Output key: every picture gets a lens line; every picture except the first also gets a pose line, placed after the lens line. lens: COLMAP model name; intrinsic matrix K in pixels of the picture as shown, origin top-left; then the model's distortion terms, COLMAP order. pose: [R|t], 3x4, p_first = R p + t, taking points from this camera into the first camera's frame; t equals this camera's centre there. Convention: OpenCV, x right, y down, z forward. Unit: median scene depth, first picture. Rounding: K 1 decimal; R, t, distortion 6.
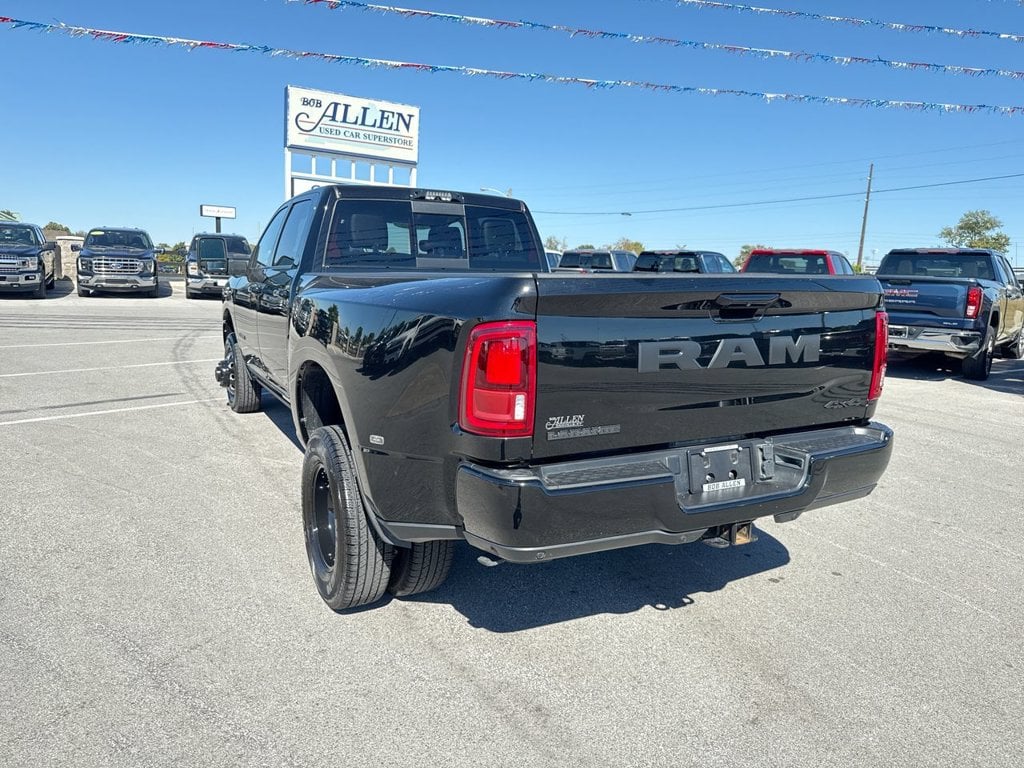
lens RADIAL K [[719.3, 0, 505.0], [0, 719.3, 380.3], [0, 0, 1]] dist [0.044067, -0.064353]
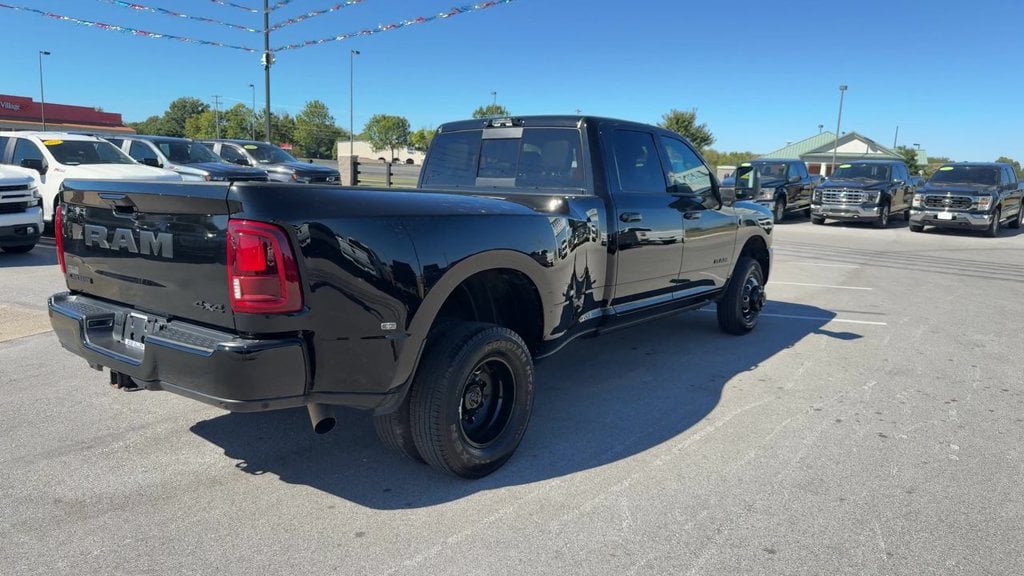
lens RADIAL K [[711.3, 0, 518.5], [0, 711.3, 289.4], [0, 0, 1]] dist [0.043671, -0.063477]
pose [[0.413779, 0.121242, -0.902268, 0.898796], [-0.151666, 0.986422, 0.062997, -0.070163], [0.897655, 0.110777, 0.426549, 0.553024]]
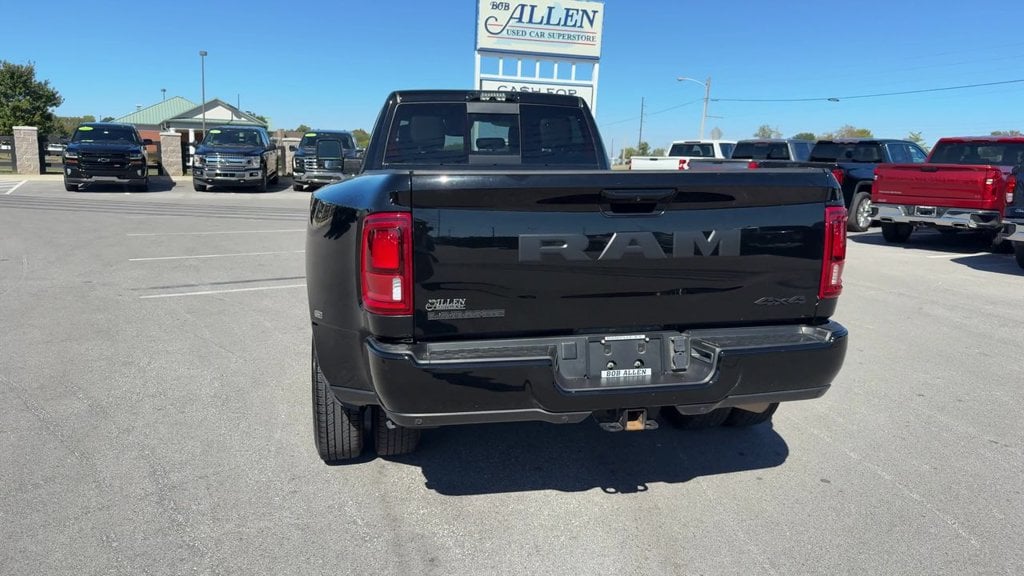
lens RADIAL K [[711.3, 0, 509.7], [0, 711.3, 280.5], [0, 0, 1]] dist [0.043671, -0.063477]
pose [[0.962292, 0.032404, -0.270082, 0.216000], [-0.029440, 0.999454, 0.015020, 0.000867], [0.270421, -0.006502, 0.962720, -0.014622]]
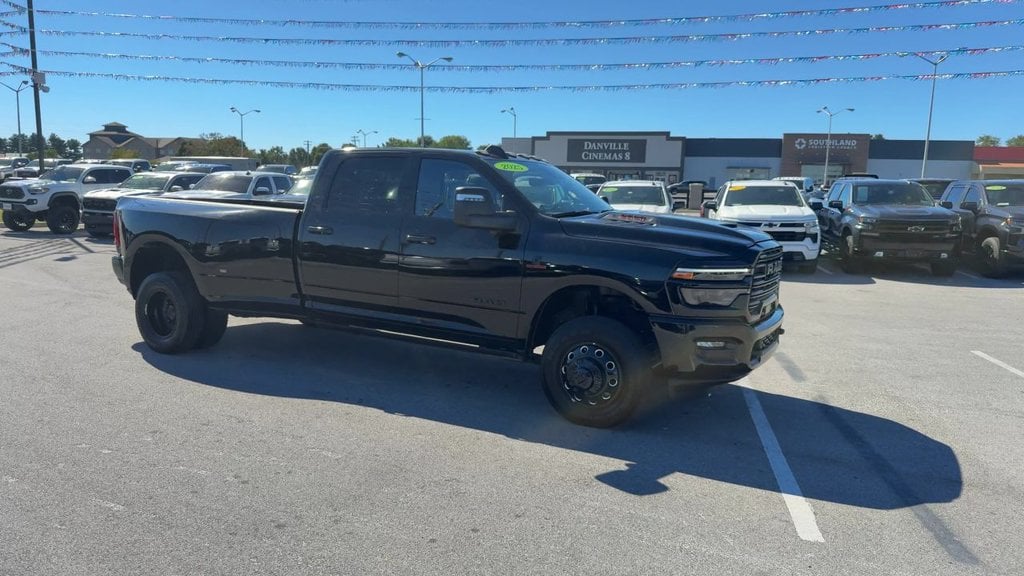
lens RADIAL K [[711.3, 0, 508.3], [0, 711.3, 289.5], [0, 0, 1]] dist [0.043671, -0.063477]
pose [[-0.846090, 0.014933, -0.532830, 0.427202], [-0.133371, 0.961881, 0.238741, -0.361824], [0.516085, 0.273061, -0.811846, 2.256802]]
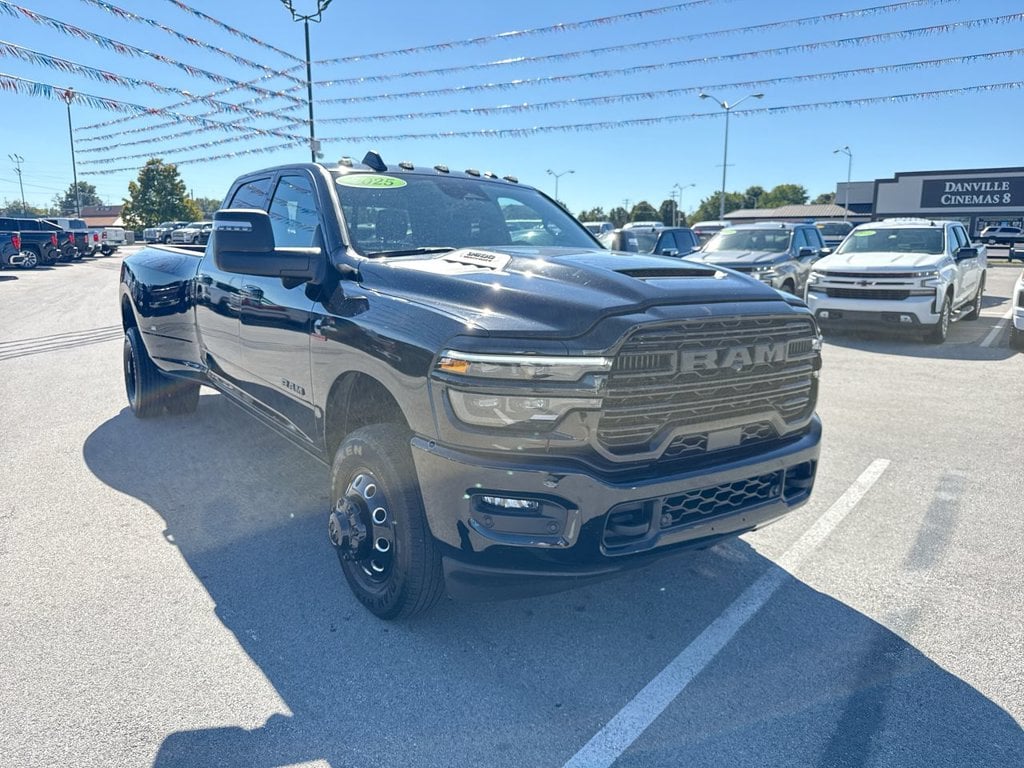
lens RADIAL K [[719.3, 0, 509.1], [0, 719.3, 385.7], [0, 0, 1]] dist [0.044067, -0.064353]
pose [[-0.992599, -0.020139, -0.119758, -0.223678], [-0.058768, 0.942650, 0.328569, -0.335806], [0.106272, 0.333175, -0.936857, 2.077511]]
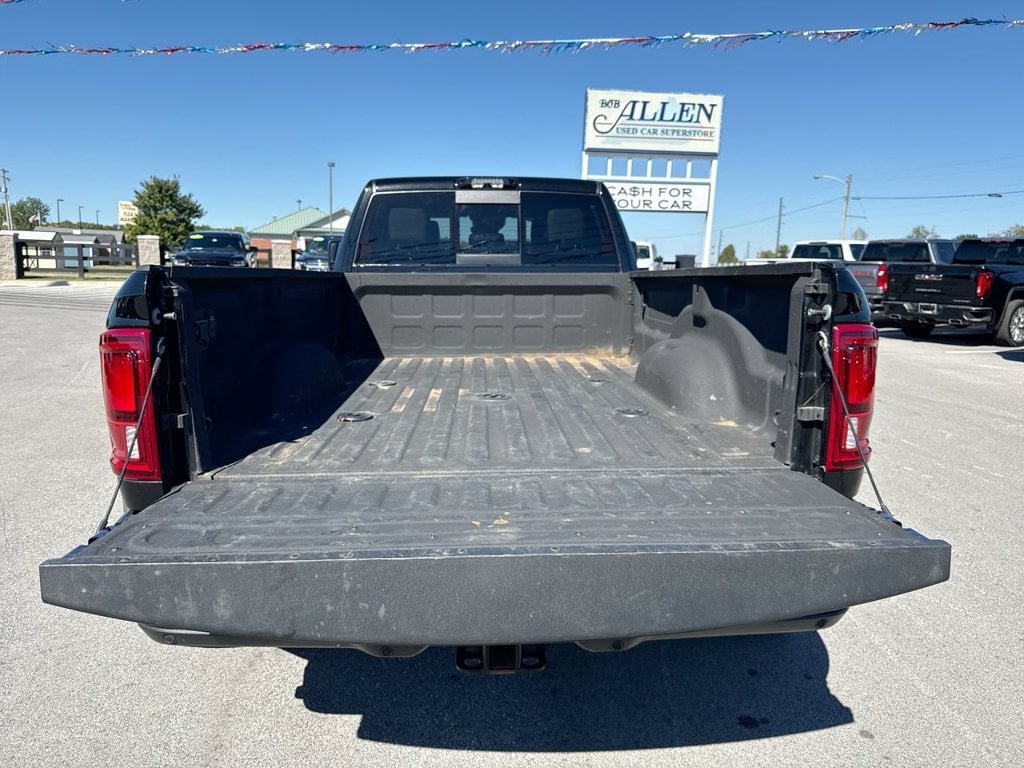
lens RADIAL K [[719.3, 0, 514.3], [0, 719.3, 379.3], [0, 0, 1]] dist [0.044067, -0.064353]
pose [[0.903698, 0.047432, -0.425534, 0.308837], [-0.047956, 0.998804, 0.009489, -0.024451], [0.425475, 0.011831, 0.904893, 0.207774]]
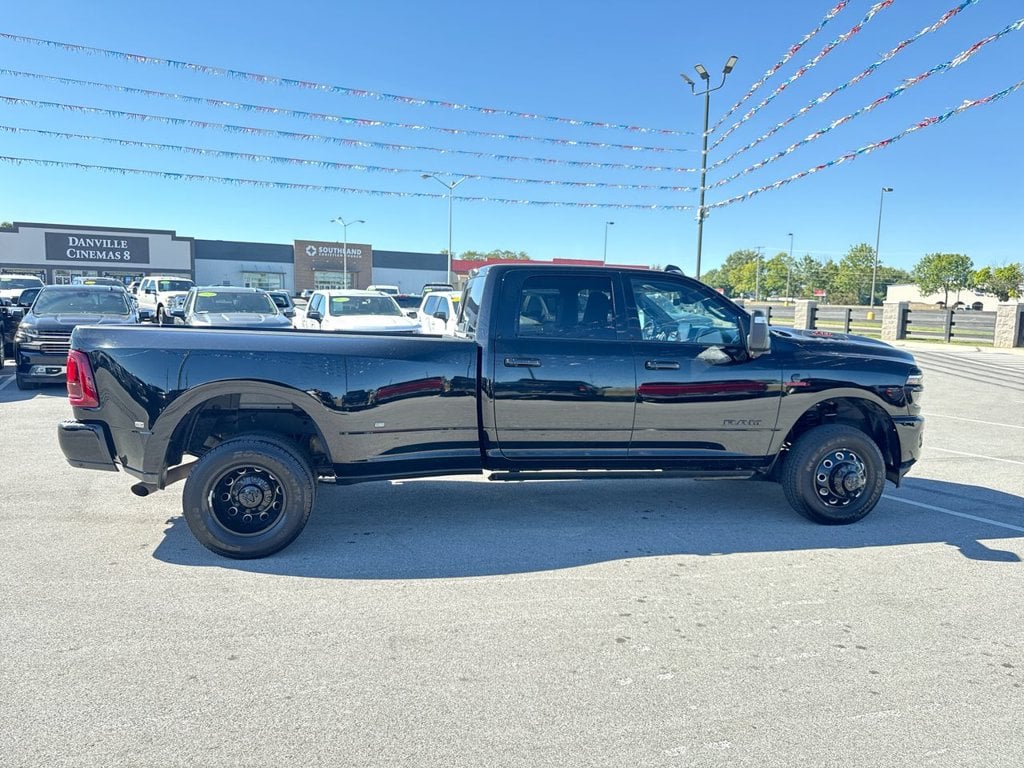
lens RADIAL K [[719.3, 0, 508.7], [0, 719.3, 389.0], [0, 0, 1]] dist [0.044067, -0.064353]
pose [[-0.313323, 0.063324, -0.947533, 1.003941], [-0.171597, 0.977575, 0.122074, -0.211788], [0.934015, 0.200842, -0.295430, 1.386894]]
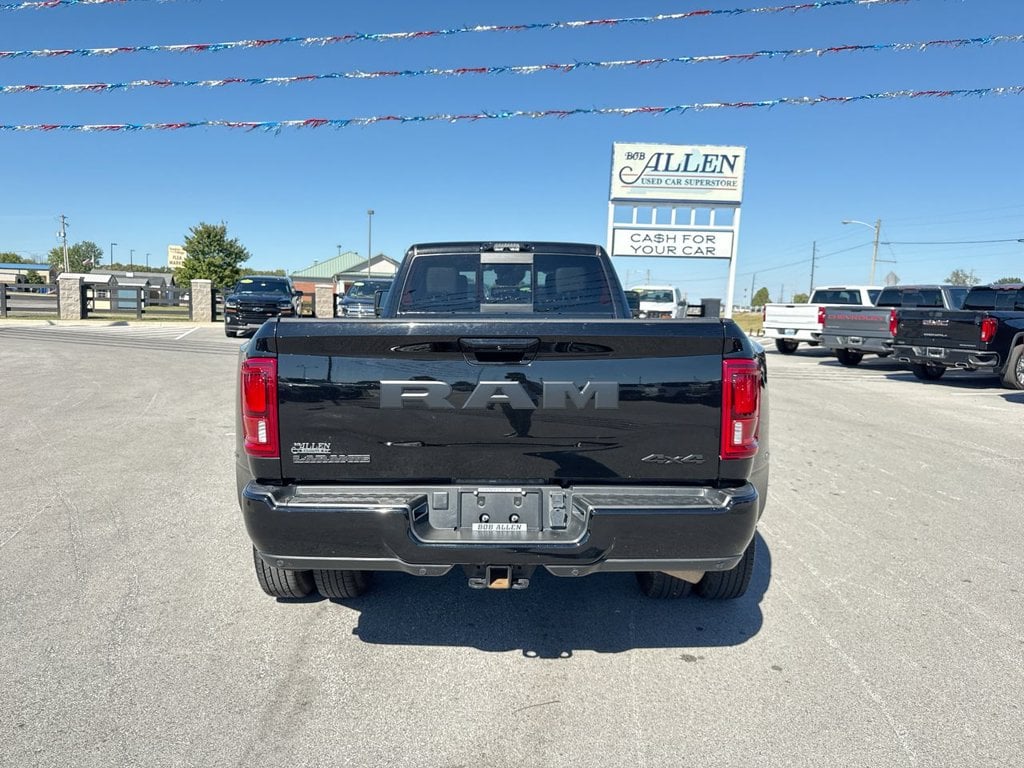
lens RADIAL K [[719.3, 0, 506.3], [0, 719.3, 373.9], [0, 0, 1]] dist [0.044067, -0.064353]
pose [[0.879043, 0.028068, -0.475916, 0.407665], [-0.059866, 0.996862, -0.051785, -0.008371], [0.472969, 0.074012, 0.877965, 0.059586]]
